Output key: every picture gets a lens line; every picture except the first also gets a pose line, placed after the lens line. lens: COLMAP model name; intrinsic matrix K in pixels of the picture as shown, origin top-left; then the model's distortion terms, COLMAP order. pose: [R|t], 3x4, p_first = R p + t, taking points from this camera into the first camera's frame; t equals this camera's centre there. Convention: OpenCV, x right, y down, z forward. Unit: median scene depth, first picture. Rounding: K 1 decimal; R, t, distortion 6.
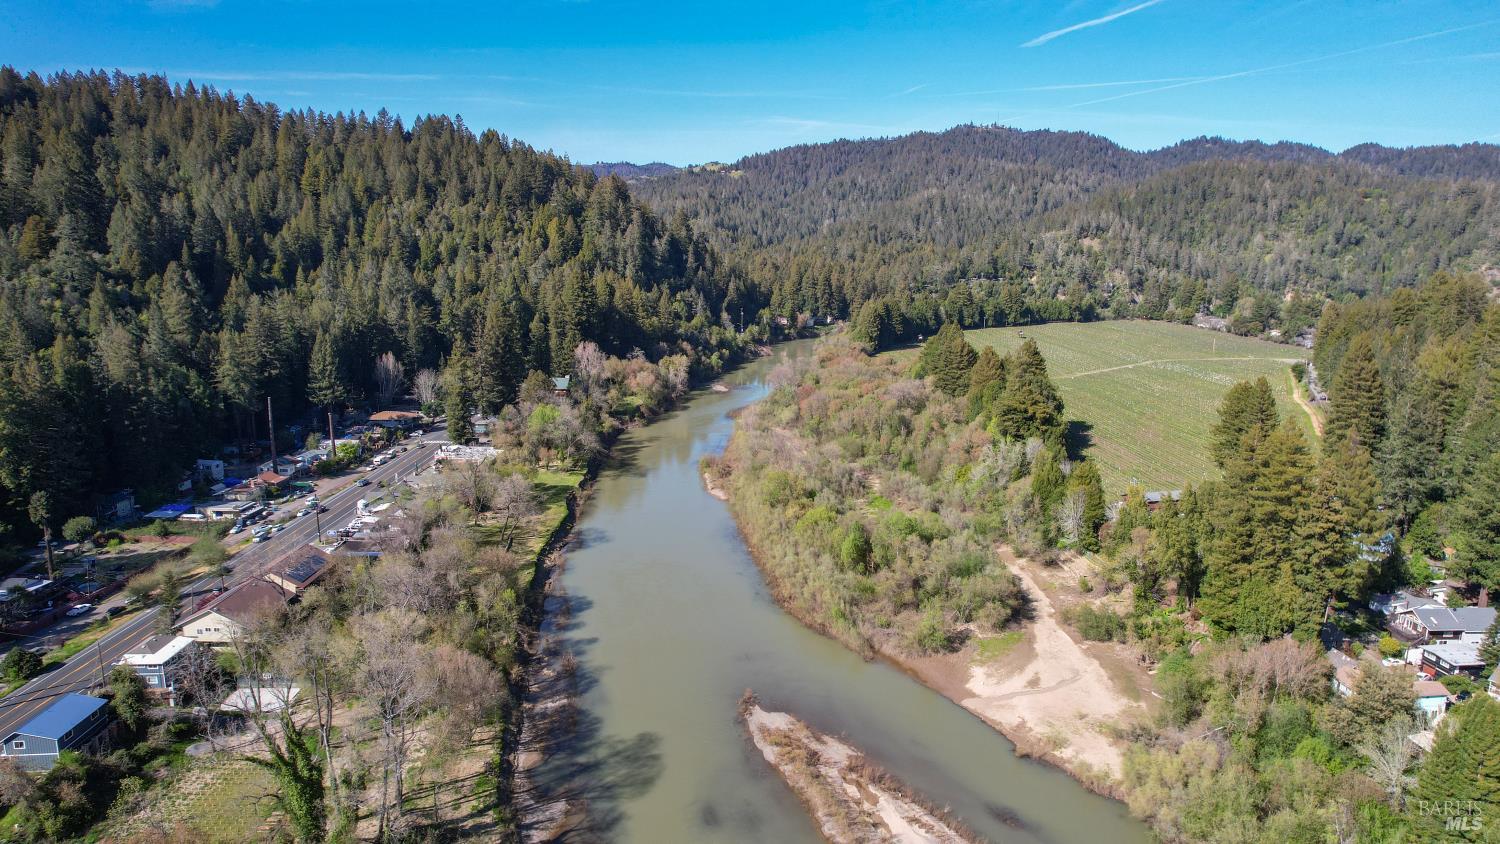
lens RADIAL K [[992.1, 0, 753.0], [0, 992.1, 422.7], [0, 0, 1]] dist [-0.061763, 0.043266]
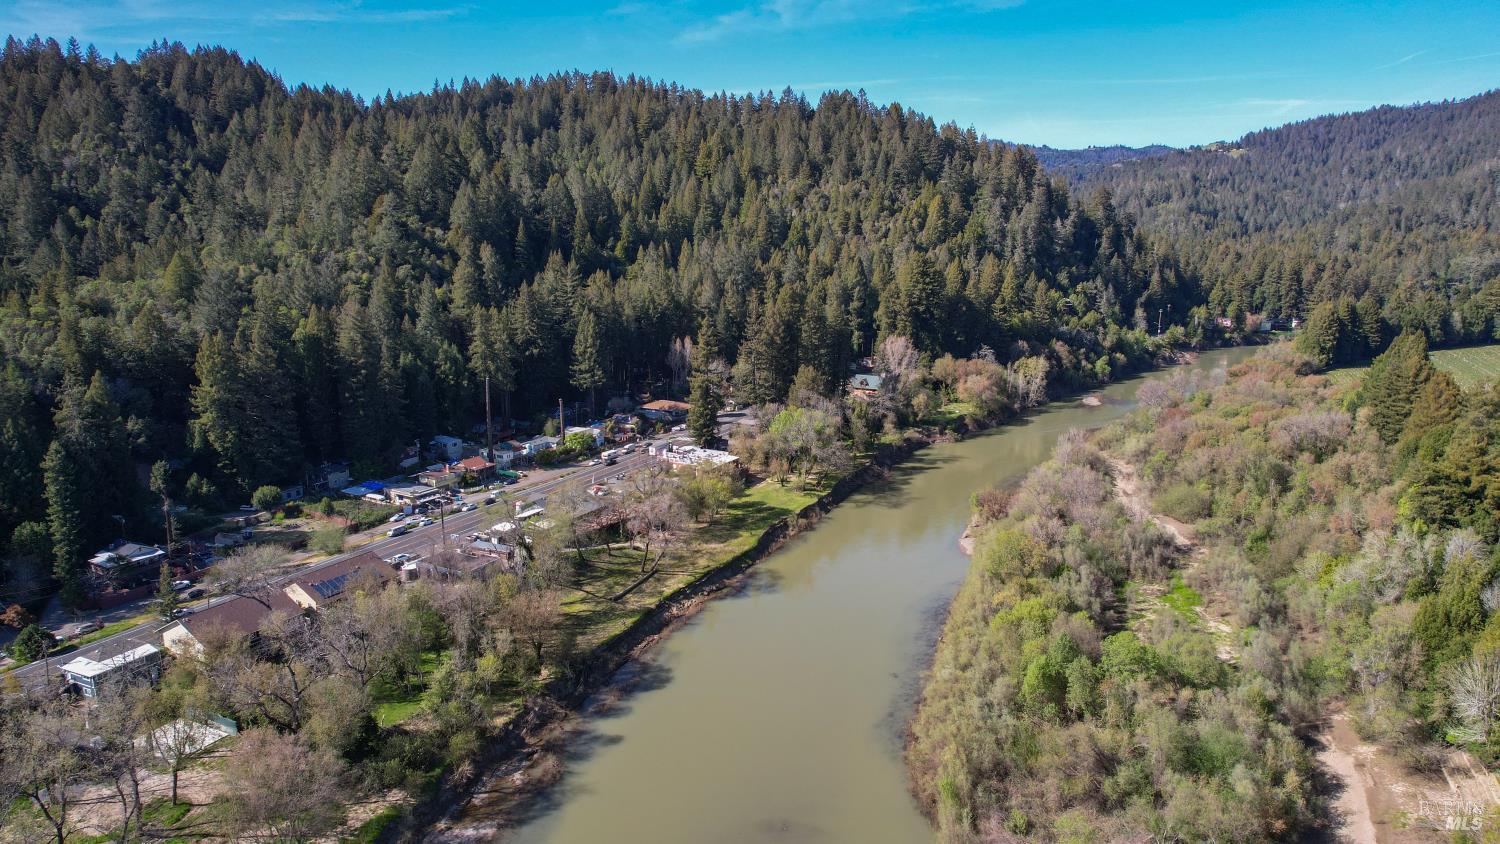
lens RADIAL K [[992.1, 0, 741.0], [0, 992.1, 428.6], [0, 0, 1]] dist [-0.061763, 0.043266]
pose [[0.879107, 0.088604, -0.468316, 0.077200], [-0.081677, 0.996040, 0.035127, -0.014066], [0.469574, 0.007370, 0.882862, 0.126036]]
